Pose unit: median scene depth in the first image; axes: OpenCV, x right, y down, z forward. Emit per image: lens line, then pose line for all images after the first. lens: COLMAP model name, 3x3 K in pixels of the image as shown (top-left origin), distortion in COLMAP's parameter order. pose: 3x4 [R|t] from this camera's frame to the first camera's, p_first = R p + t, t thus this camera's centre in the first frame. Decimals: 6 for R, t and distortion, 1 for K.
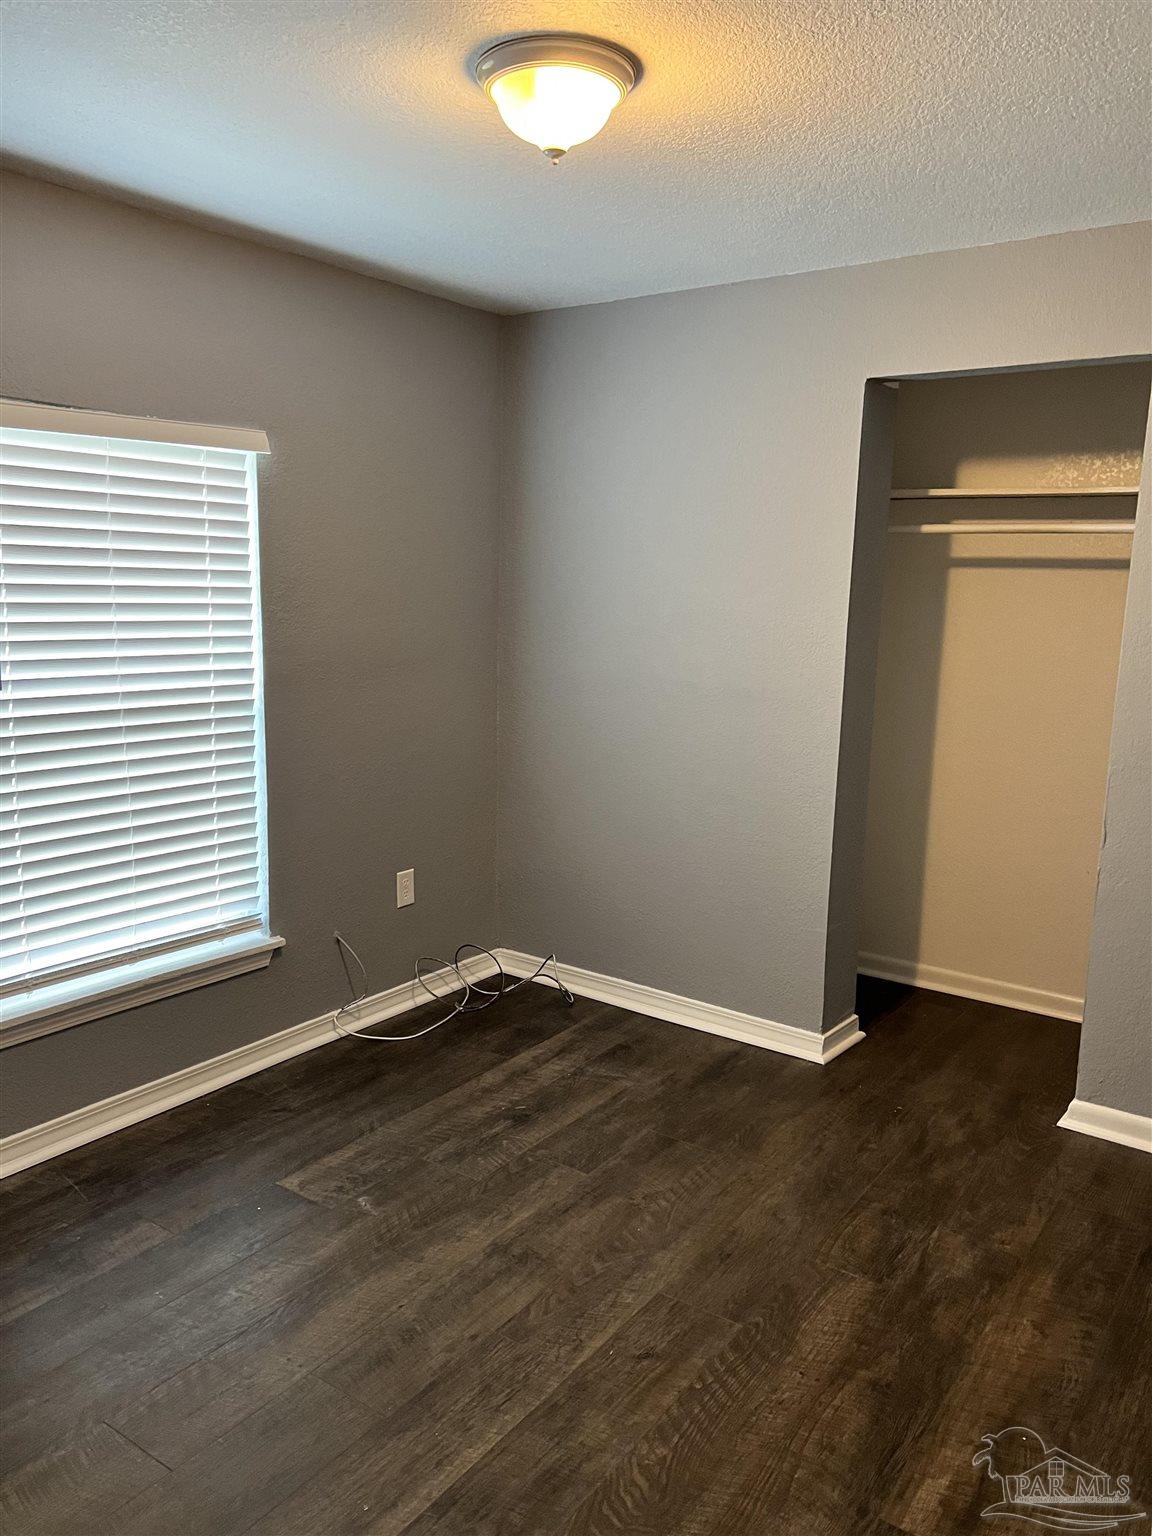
lens RADIAL K [[1157.6, 0, 581.7], [0, 1157.6, 776.2], [0, 0, 1]] dist [0.041962, -0.029736]
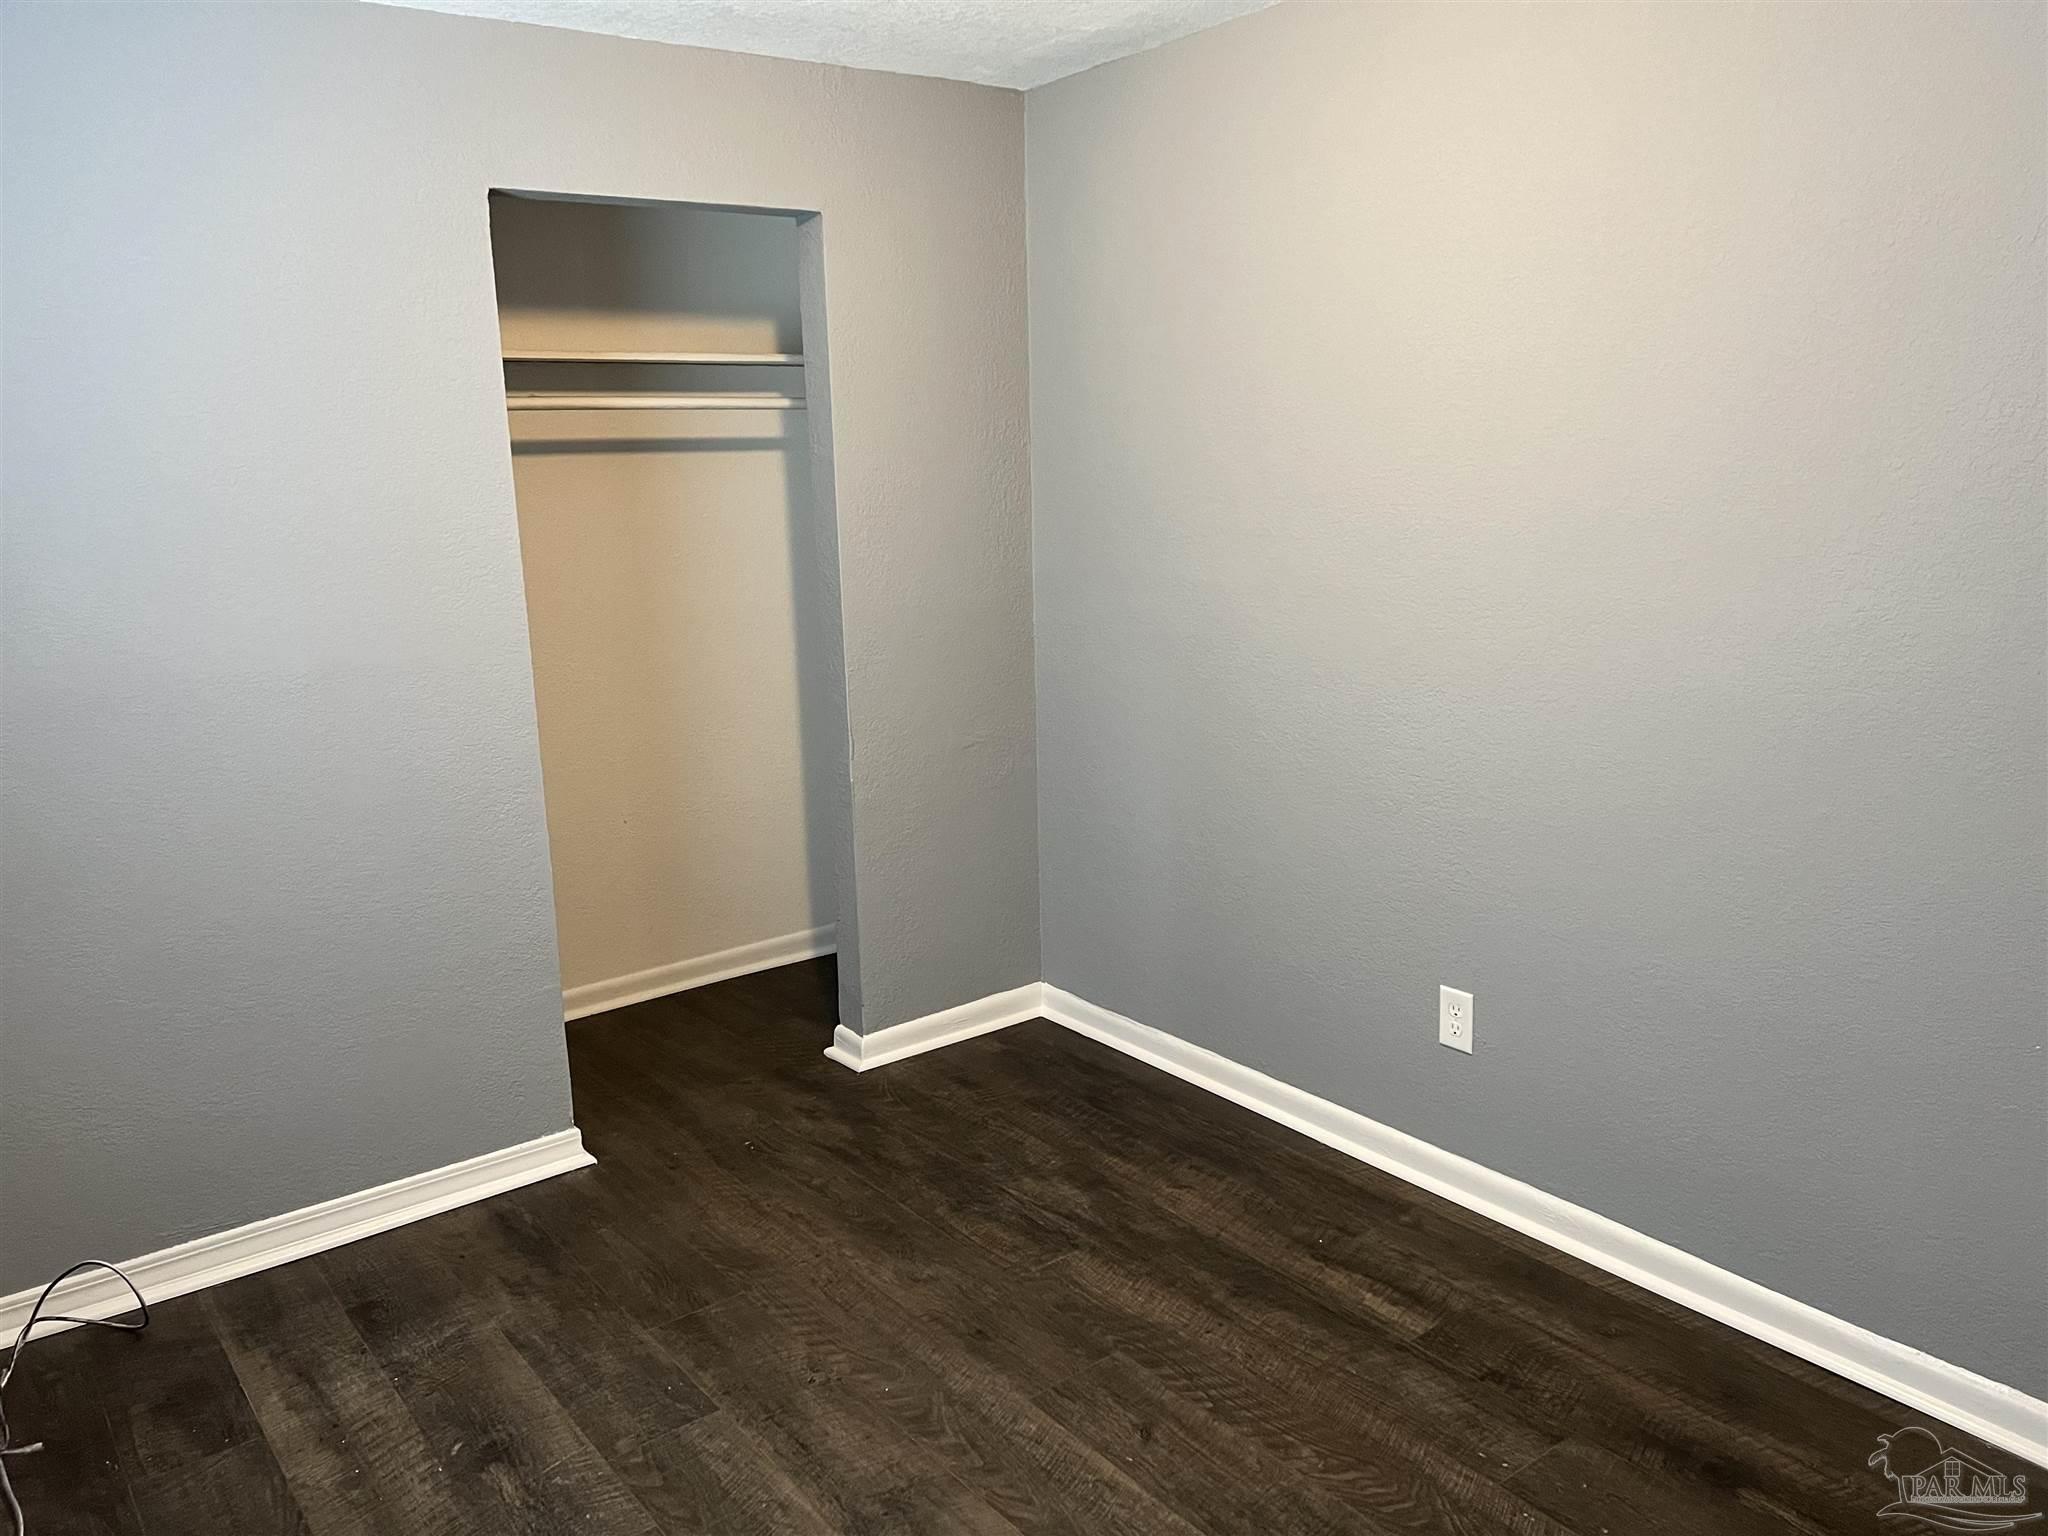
lens RADIAL K [[1543.4, 0, 1028.5], [0, 1543.4, 755.6], [0, 0, 1]] dist [0.041962, -0.029736]
pose [[0.306141, -0.229732, 0.923851, -0.613828], [0.210560, 0.962751, 0.169630, -0.112186], [-0.928408, 0.142596, 0.343110, 0.454894]]
